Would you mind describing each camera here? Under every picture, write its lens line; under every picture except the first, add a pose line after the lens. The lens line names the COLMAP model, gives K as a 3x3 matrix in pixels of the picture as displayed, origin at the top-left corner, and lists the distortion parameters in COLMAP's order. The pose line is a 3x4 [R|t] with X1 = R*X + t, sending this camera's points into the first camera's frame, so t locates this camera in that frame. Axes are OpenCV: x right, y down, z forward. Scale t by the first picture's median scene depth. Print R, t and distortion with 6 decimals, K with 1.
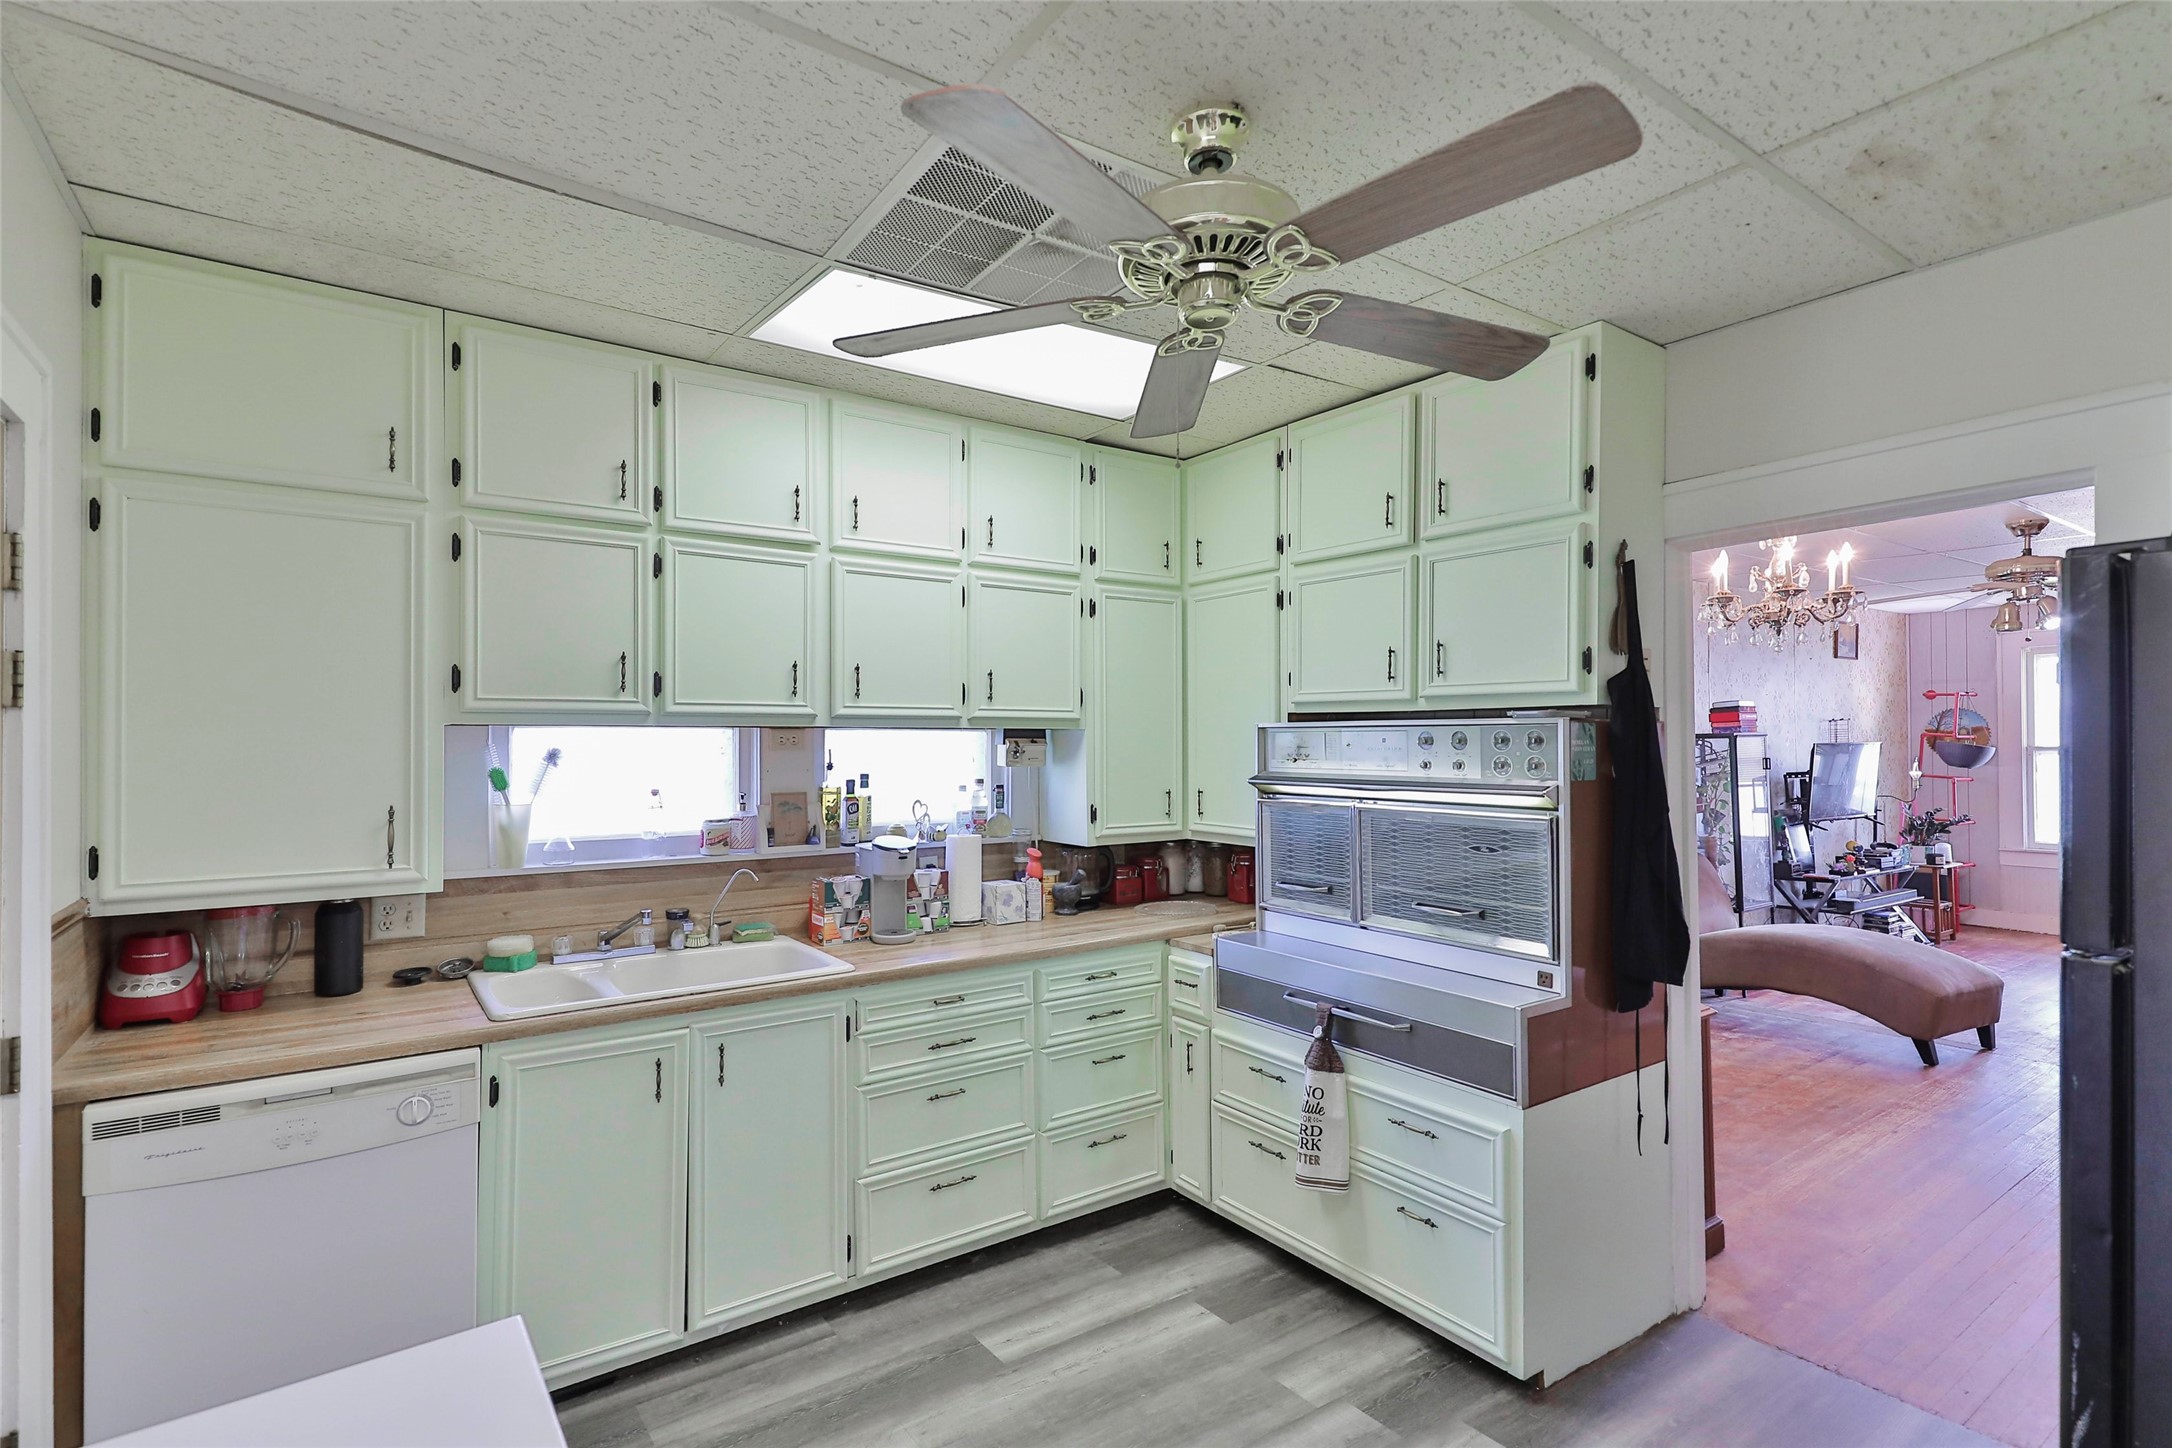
lens RADIAL K [[1030.6, 0, 1078.9], [0, 1030.6, 730.1], [0, 0, 1]] dist [0.024598, -0.000436]
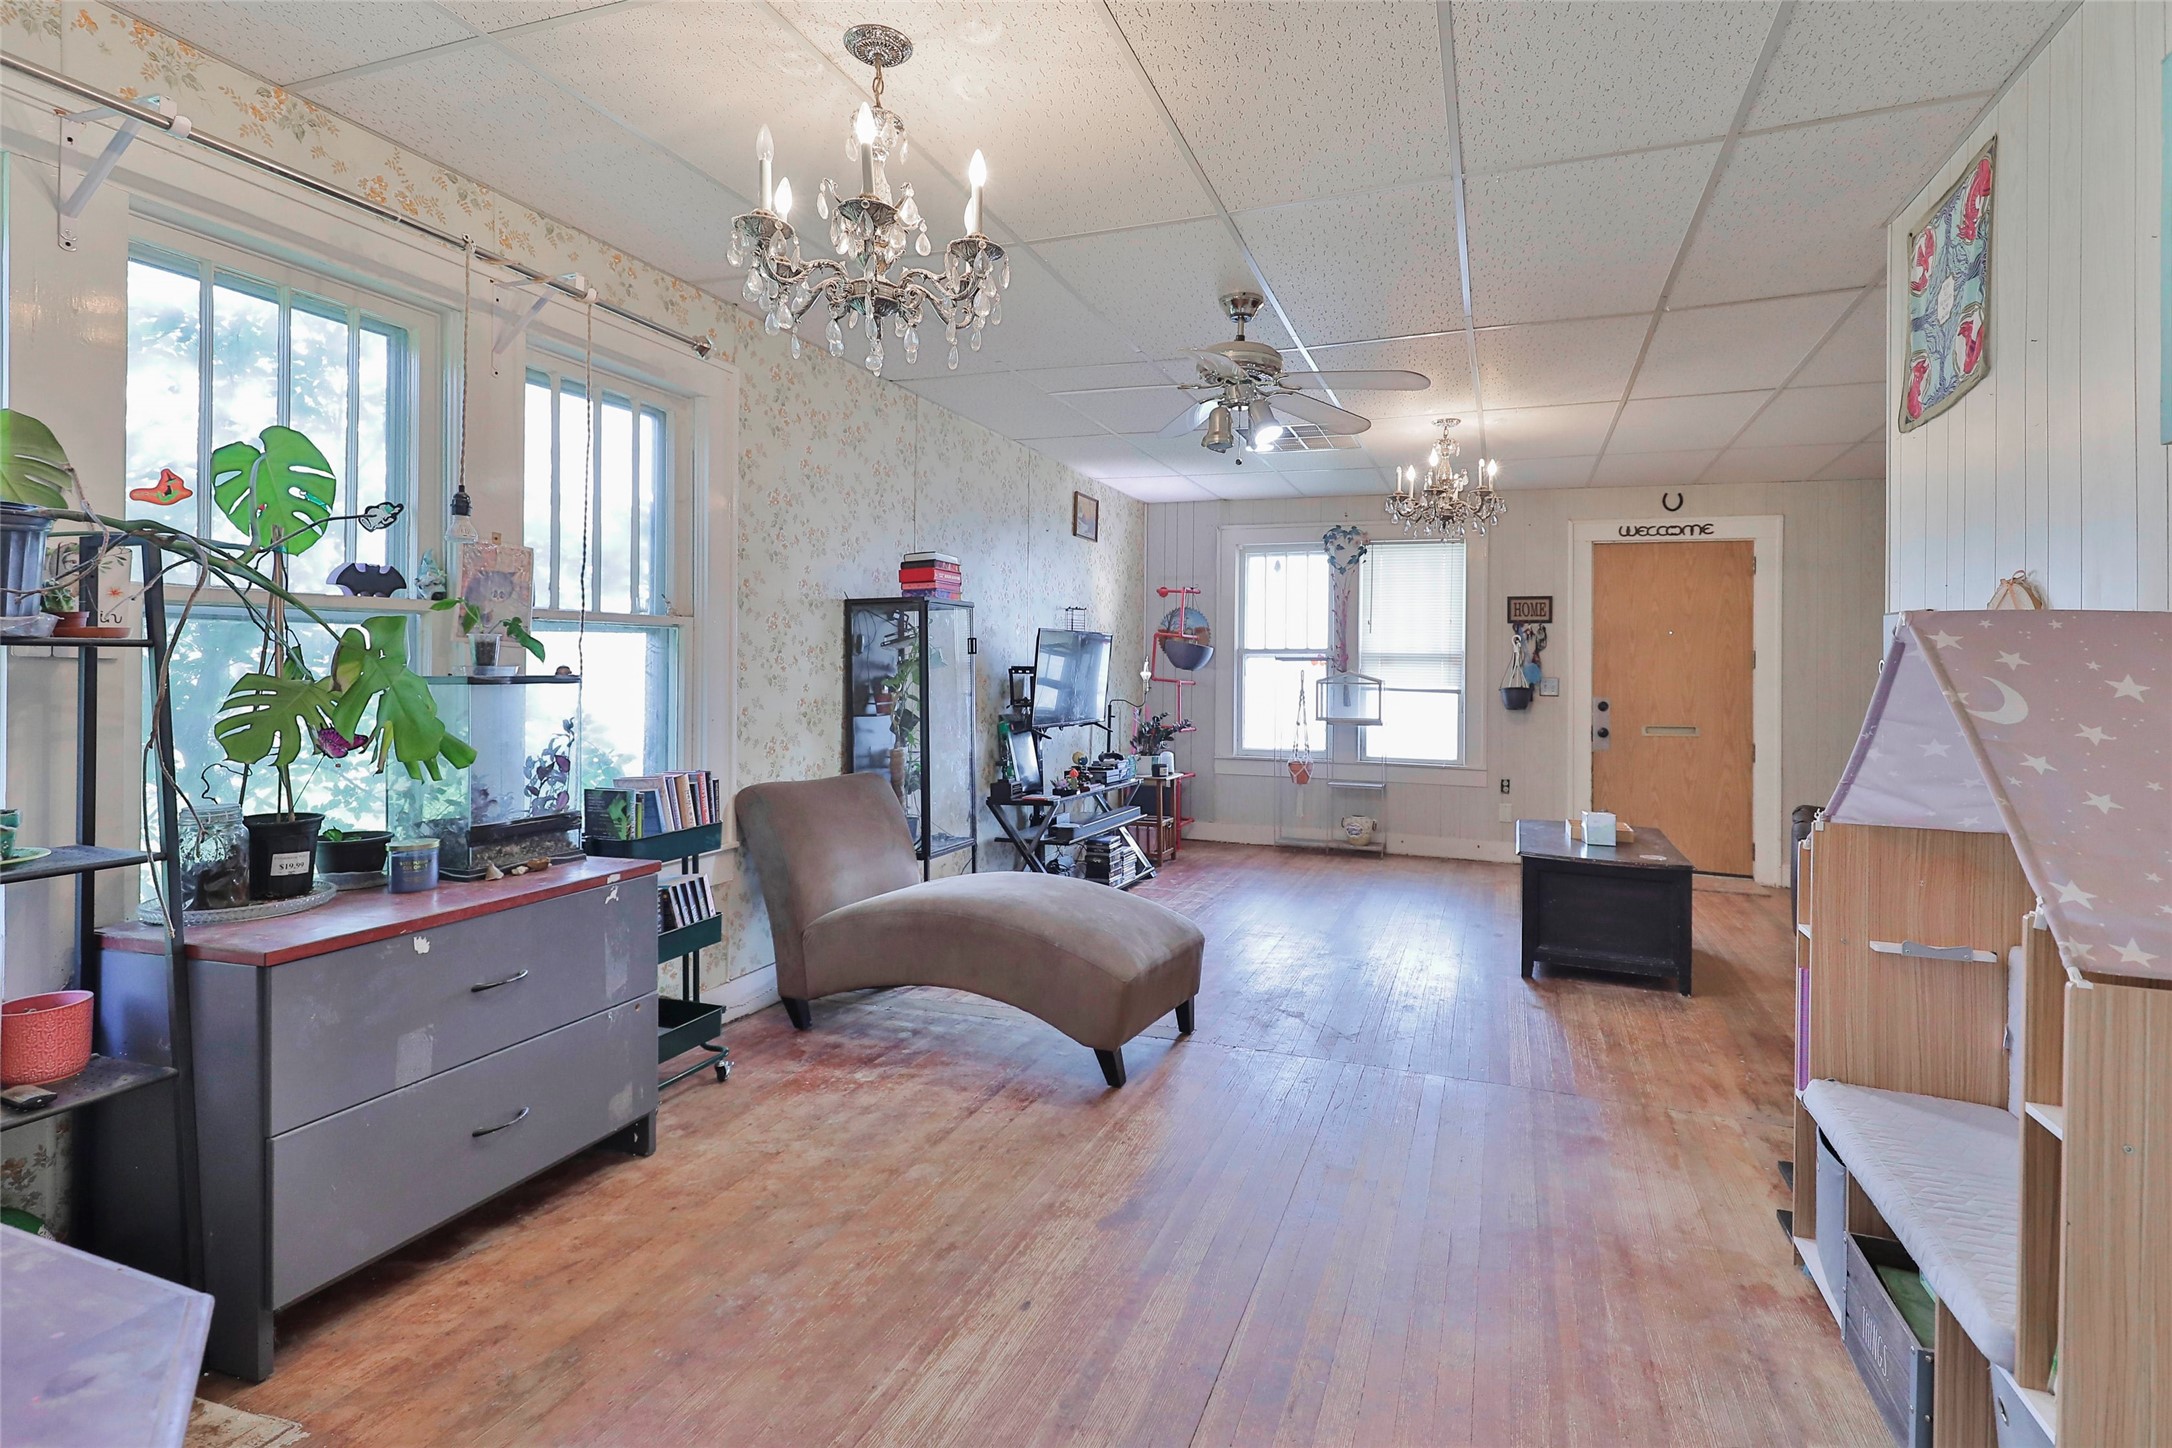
lens RADIAL K [[1075.2, 0, 1092.0], [0, 1075.2, 670.0], [0, 0, 1]] dist [0.027014, -0.000102]
pose [[0.826822, 0.014464, 0.562277, 0.275764], [-0.019190, 0.999813, 0.002500, 0.039928], [-0.562136, -0.012857, 0.826945, 0.301554]]
